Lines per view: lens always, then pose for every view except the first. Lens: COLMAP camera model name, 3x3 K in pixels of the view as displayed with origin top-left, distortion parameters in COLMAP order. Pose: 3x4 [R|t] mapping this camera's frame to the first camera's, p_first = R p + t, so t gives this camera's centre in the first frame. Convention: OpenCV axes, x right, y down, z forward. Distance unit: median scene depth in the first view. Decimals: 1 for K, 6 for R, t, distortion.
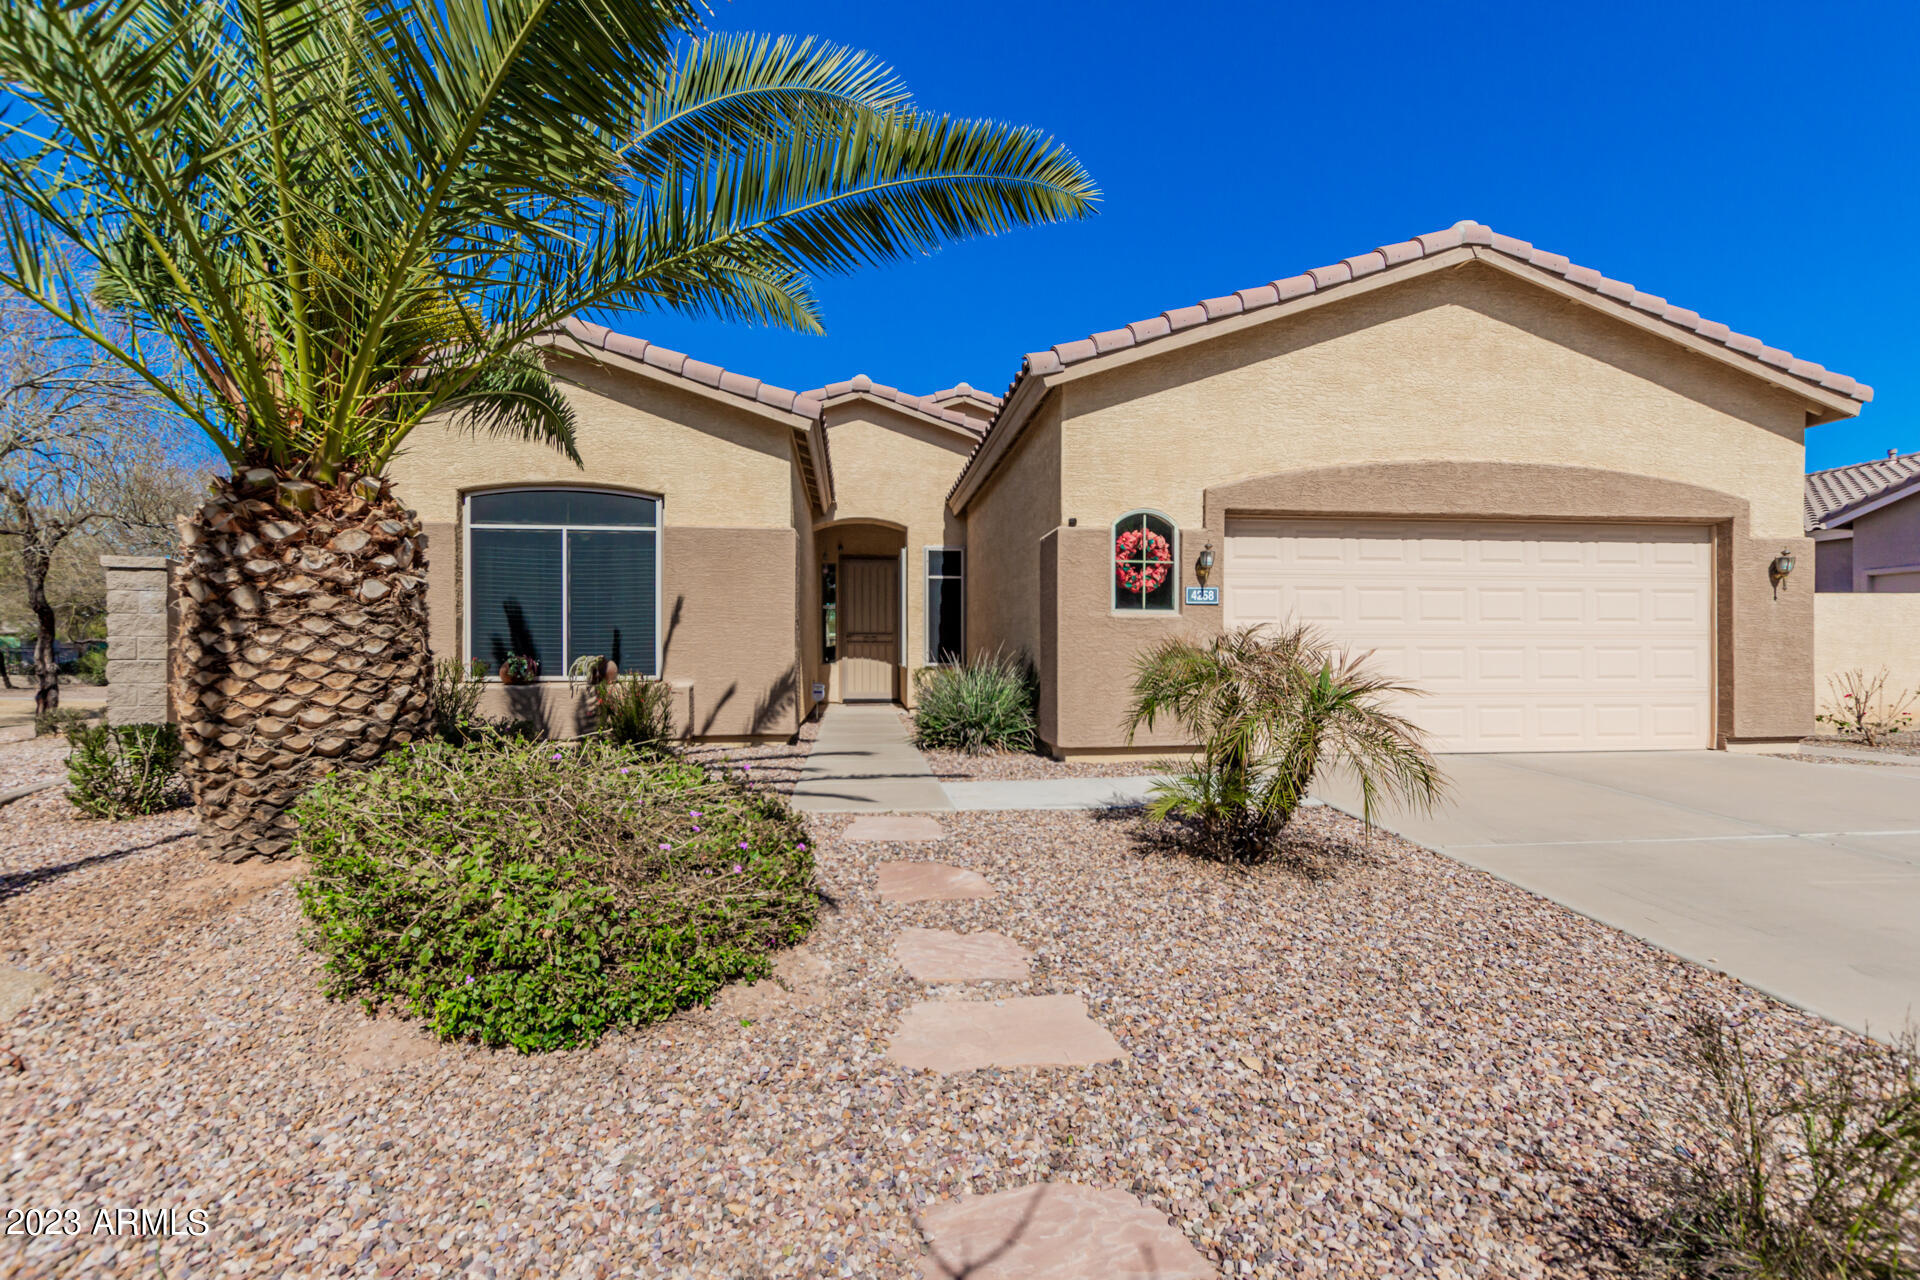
lens RADIAL K [[880.8, 0, 960.0], [0, 880.8, 653.4], [0, 0, 1]] dist [-0.003352, -0.000437]
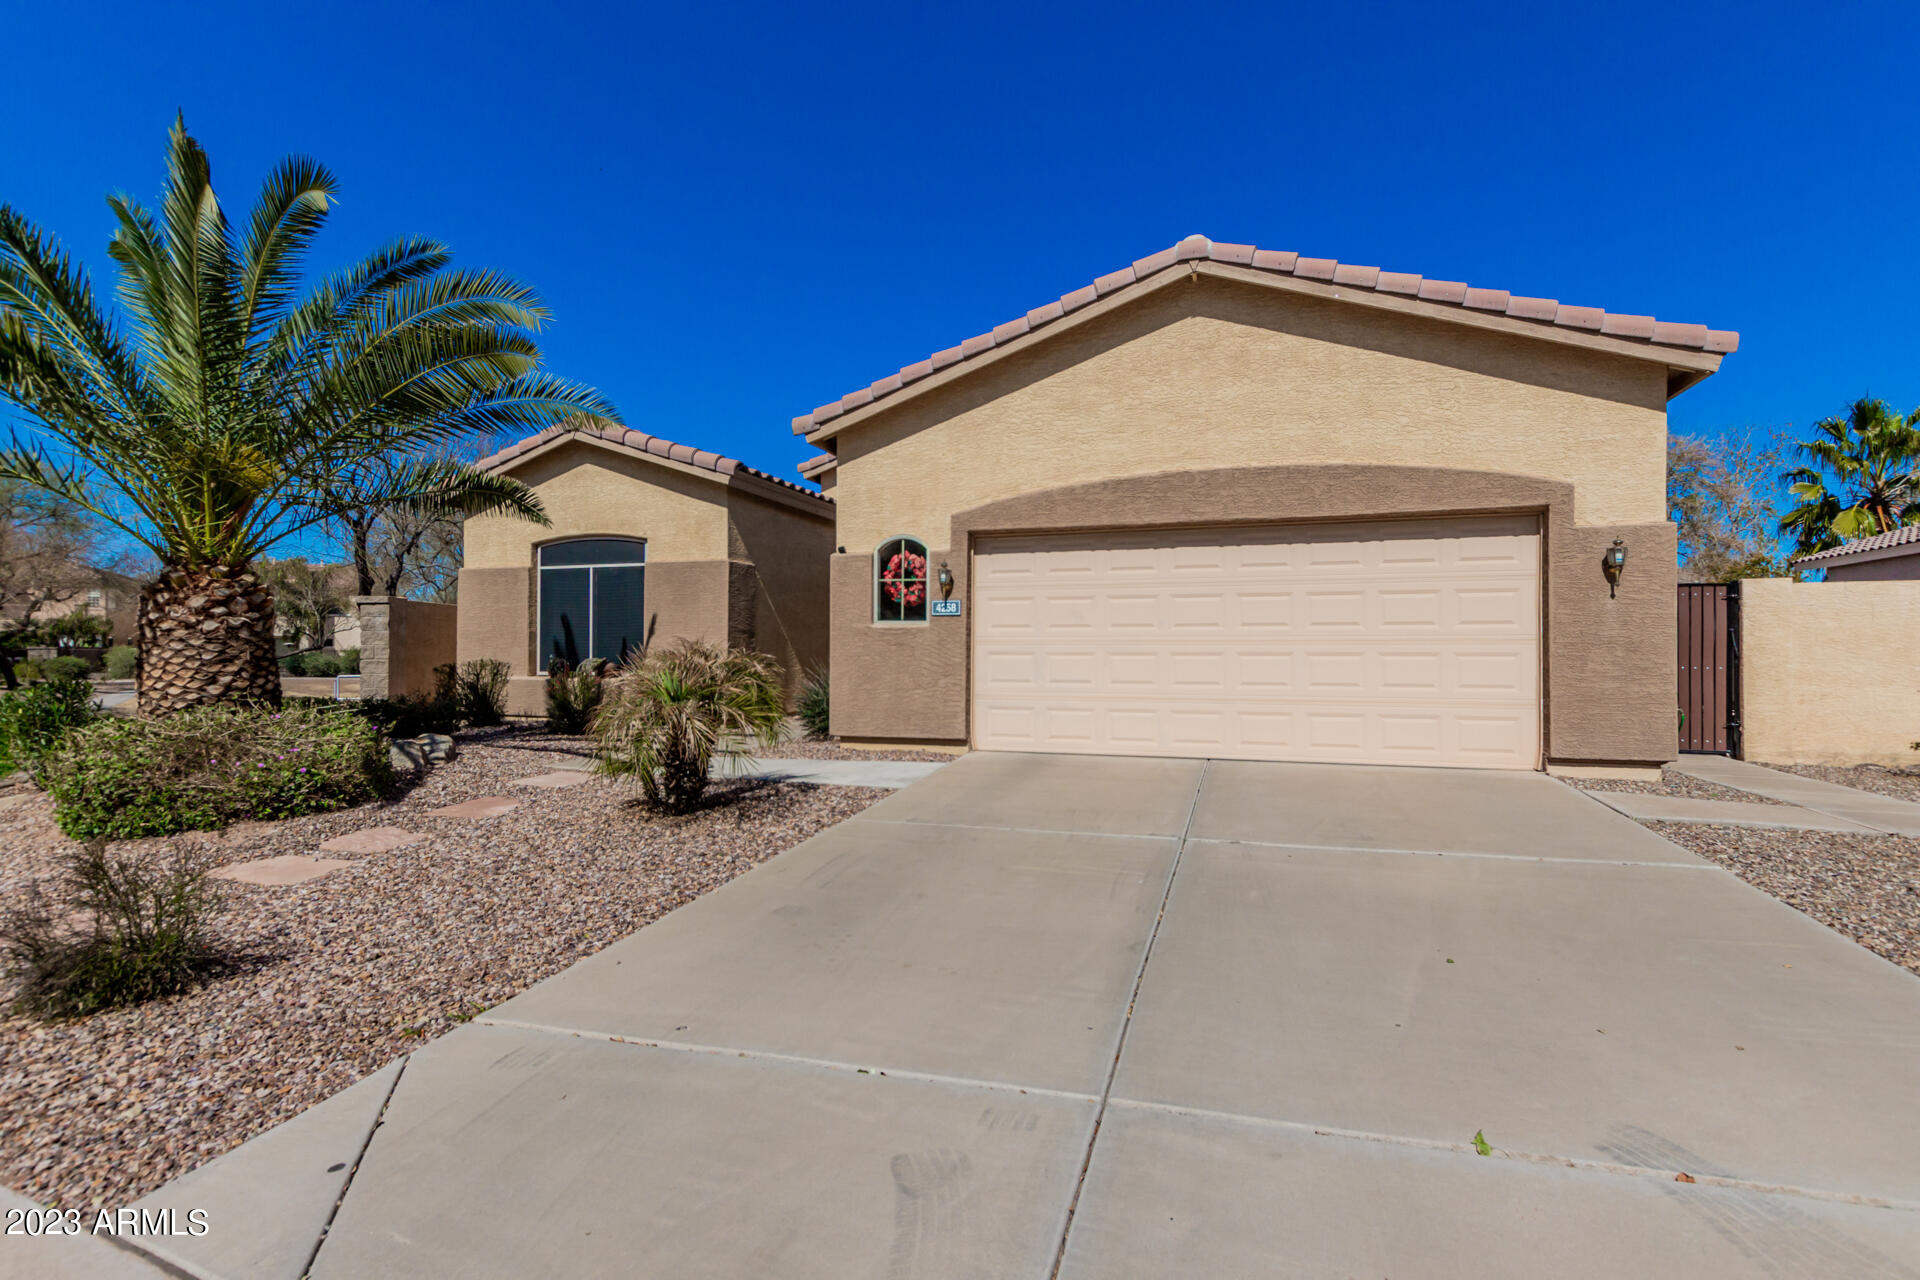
lens RADIAL K [[880.8, 0, 956.9], [0, 880.8, 639.0], [0, 0, 1]] dist [-0.003352, -0.000437]
pose [[0.912763, -0.005507, -0.408452, 0.740307], [-0.001338, 0.999863, -0.016471, -0.006699], [0.408487, 0.015581, 0.912631, -0.036066]]
